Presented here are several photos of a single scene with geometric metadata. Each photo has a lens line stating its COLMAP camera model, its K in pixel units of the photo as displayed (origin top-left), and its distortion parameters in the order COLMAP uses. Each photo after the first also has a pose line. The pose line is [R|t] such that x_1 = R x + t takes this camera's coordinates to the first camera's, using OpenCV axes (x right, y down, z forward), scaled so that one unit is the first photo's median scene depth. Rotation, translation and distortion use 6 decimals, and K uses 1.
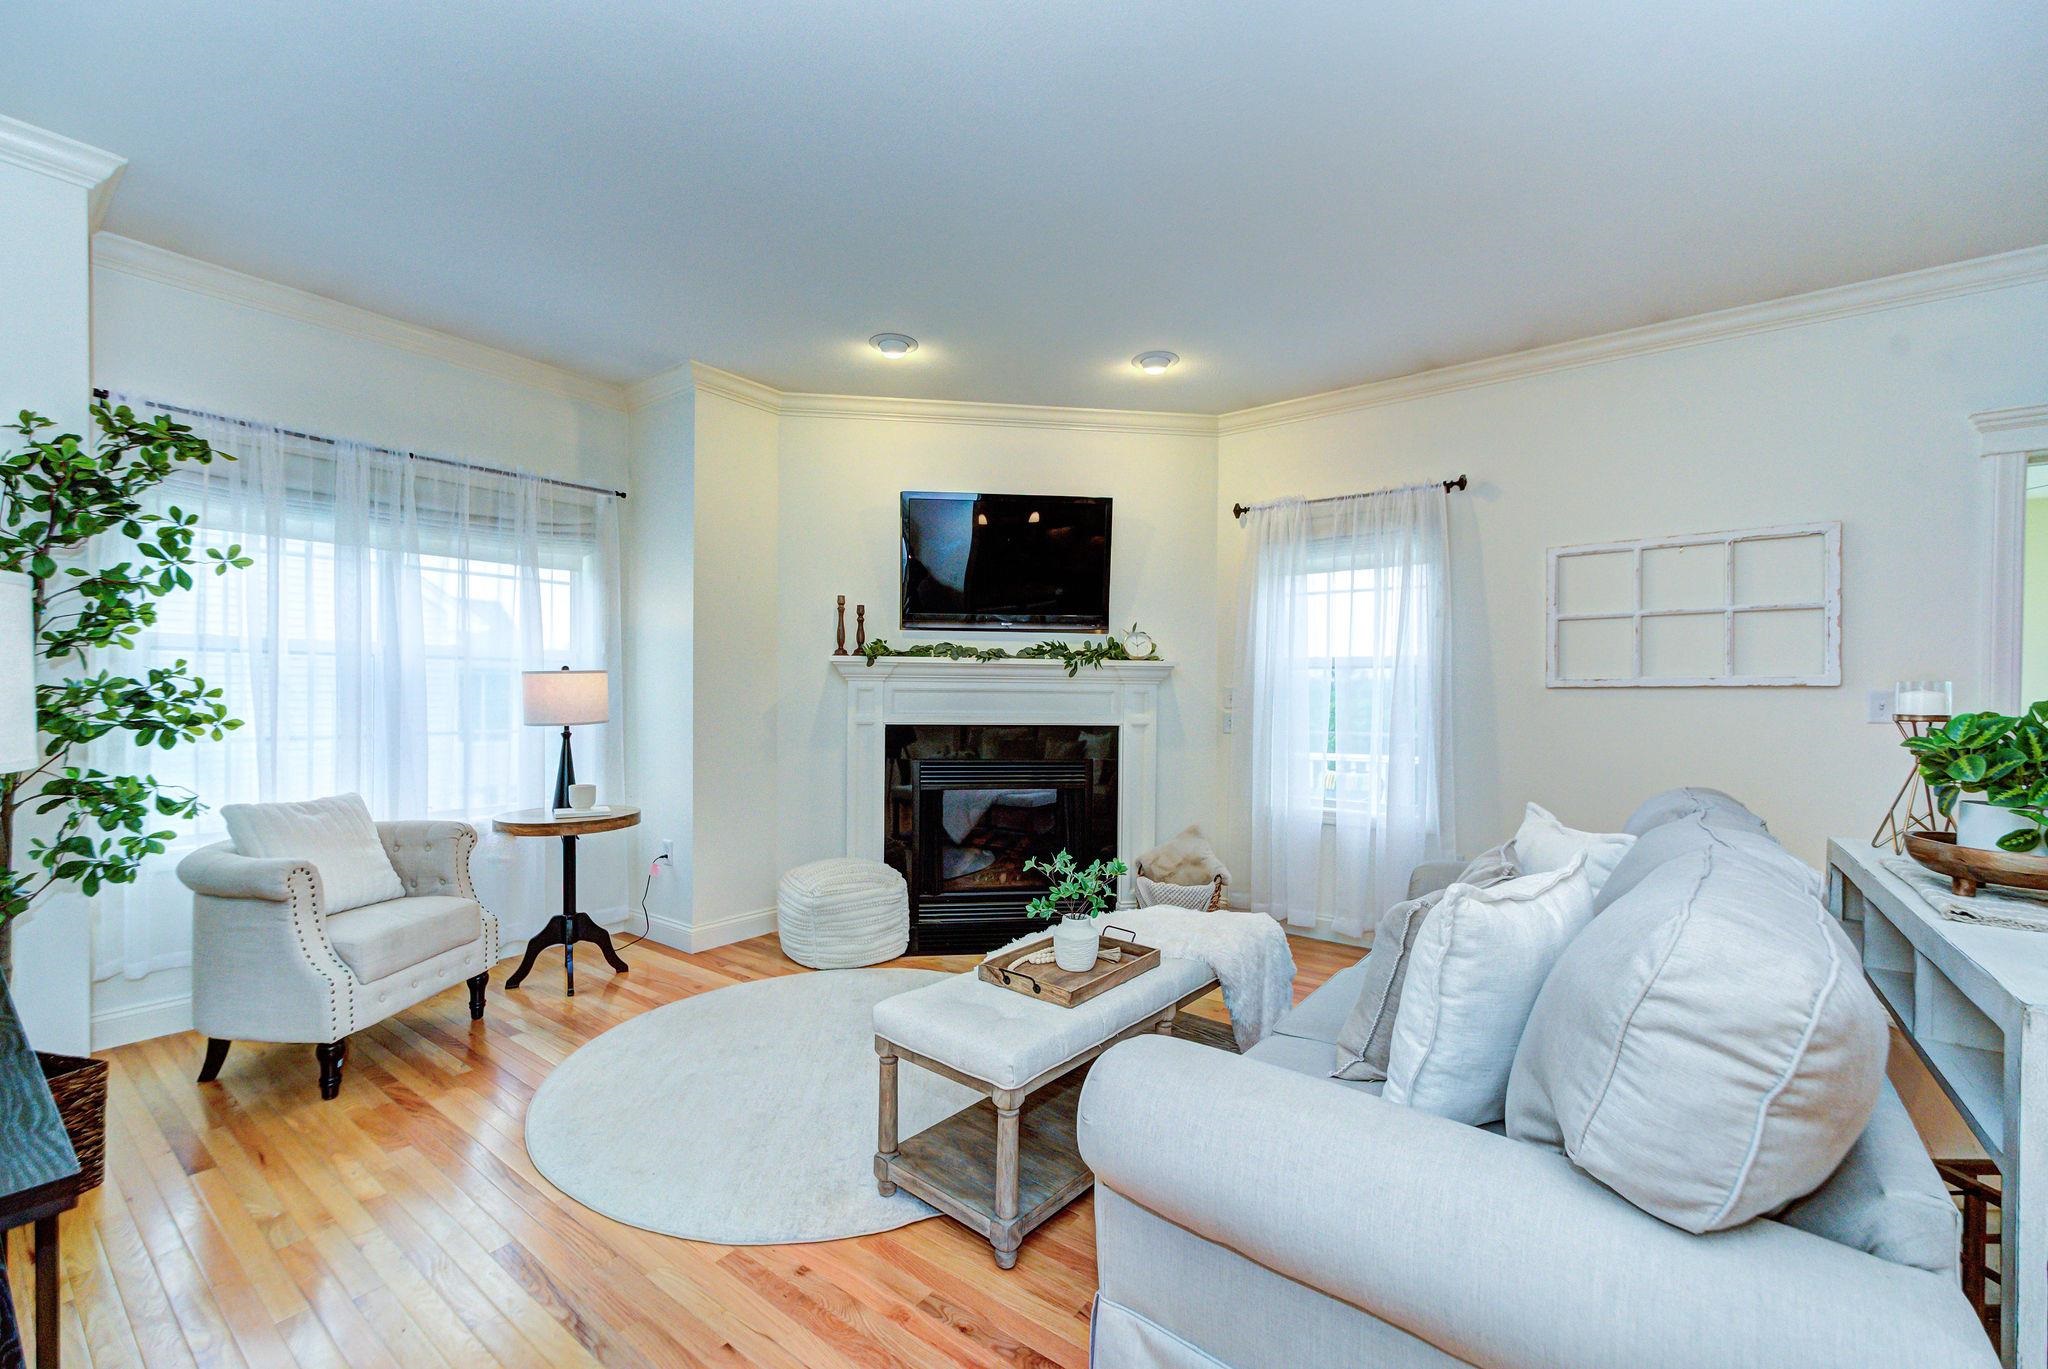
lens RADIAL K [[835.5, 0, 1012.2], [0, 835.5, 700.9], [0, 0, 1]] dist [0.006197, -0.001450]
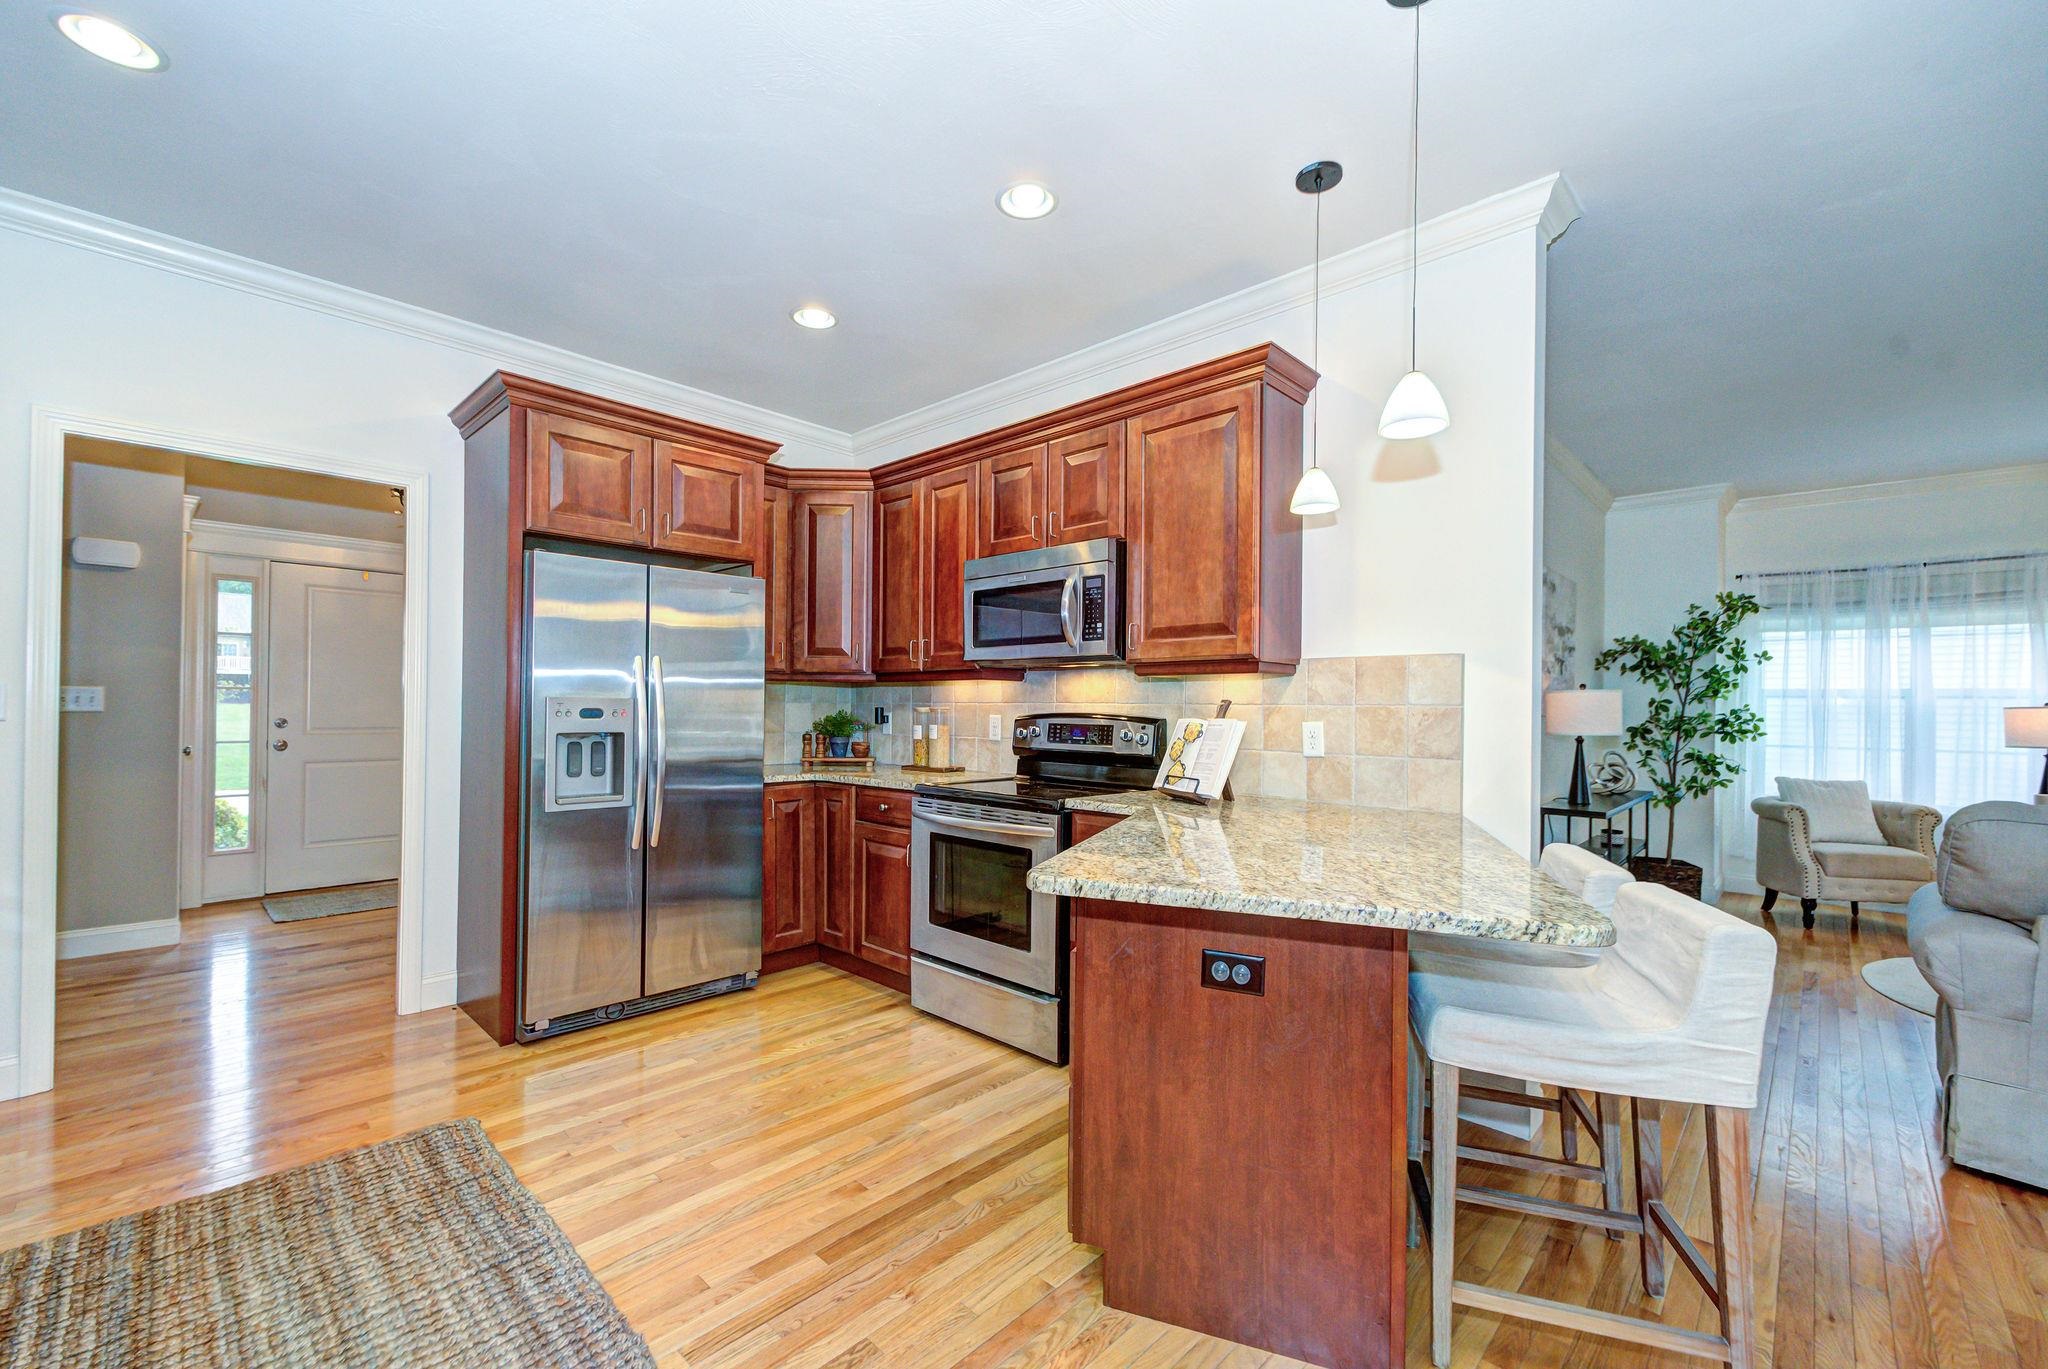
lens RADIAL K [[835.5, 0, 988.9], [0, 835.5, 705.5], [0, 0, 1]] dist [0.006197, -0.001450]
pose [[-0.134723, -0.009231, -0.990840, 1.085520], [-0.020020, 0.999778, -0.006592, 0.005820], [0.990681, 0.018949, -0.134878, -0.496674]]
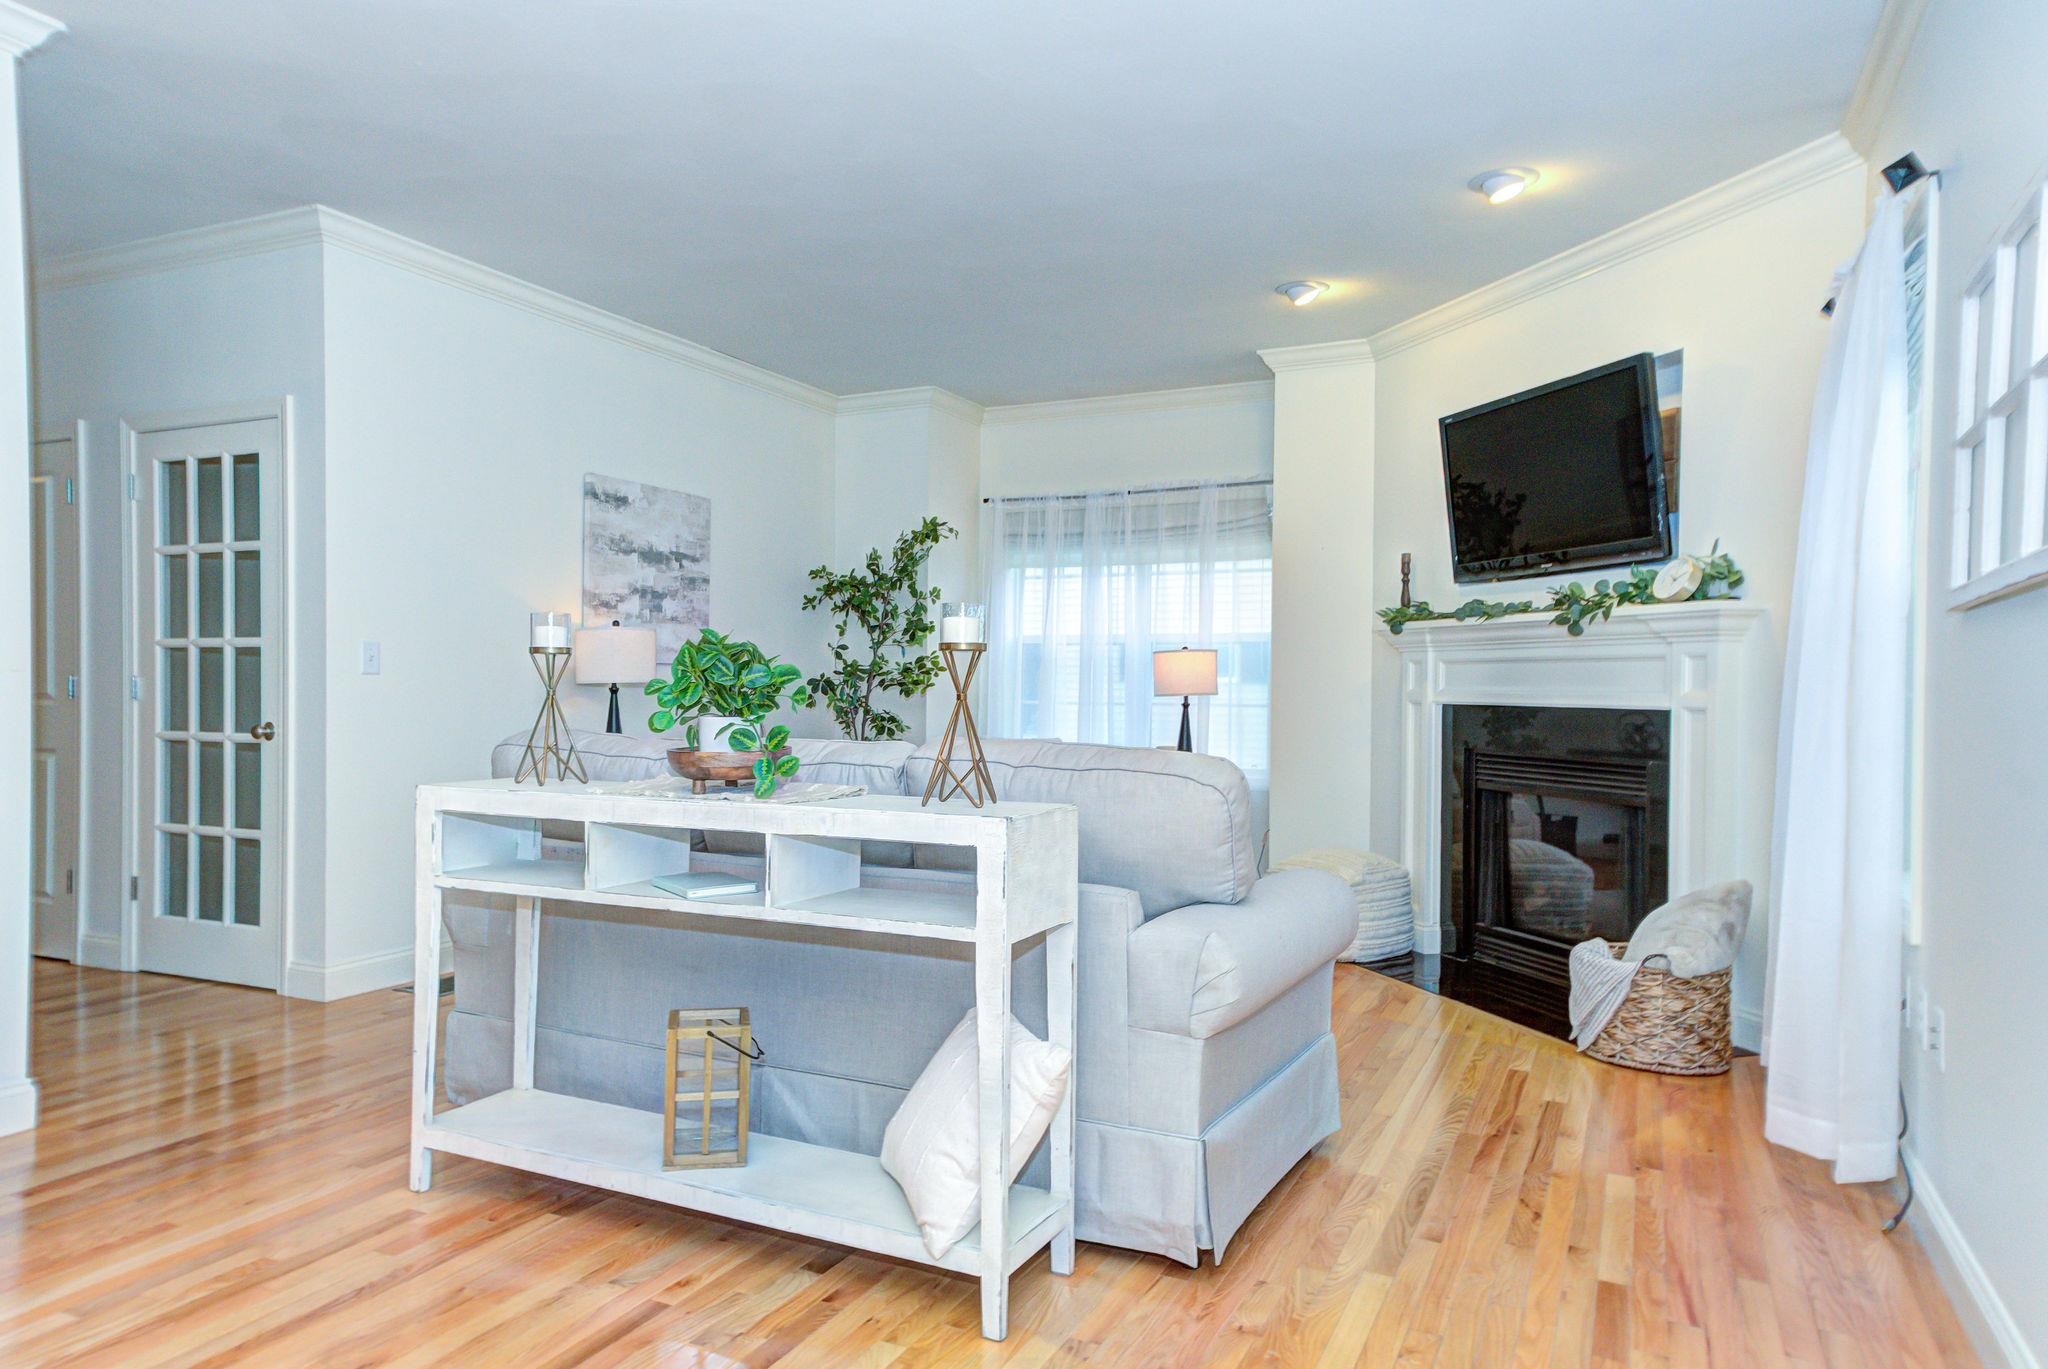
lens RADIAL K [[1320.2, 0, 1016.1], [0, 1320.2, 692.5], [0, 0, 1]] dist [0.045684, 0.002825]
pose [[0.183270, -0.000847, -0.983062, 1.416639], [-0.013761, 0.999899, -0.003427, 0.036955], [0.982966, 0.014156, 0.183240, 0.480880]]
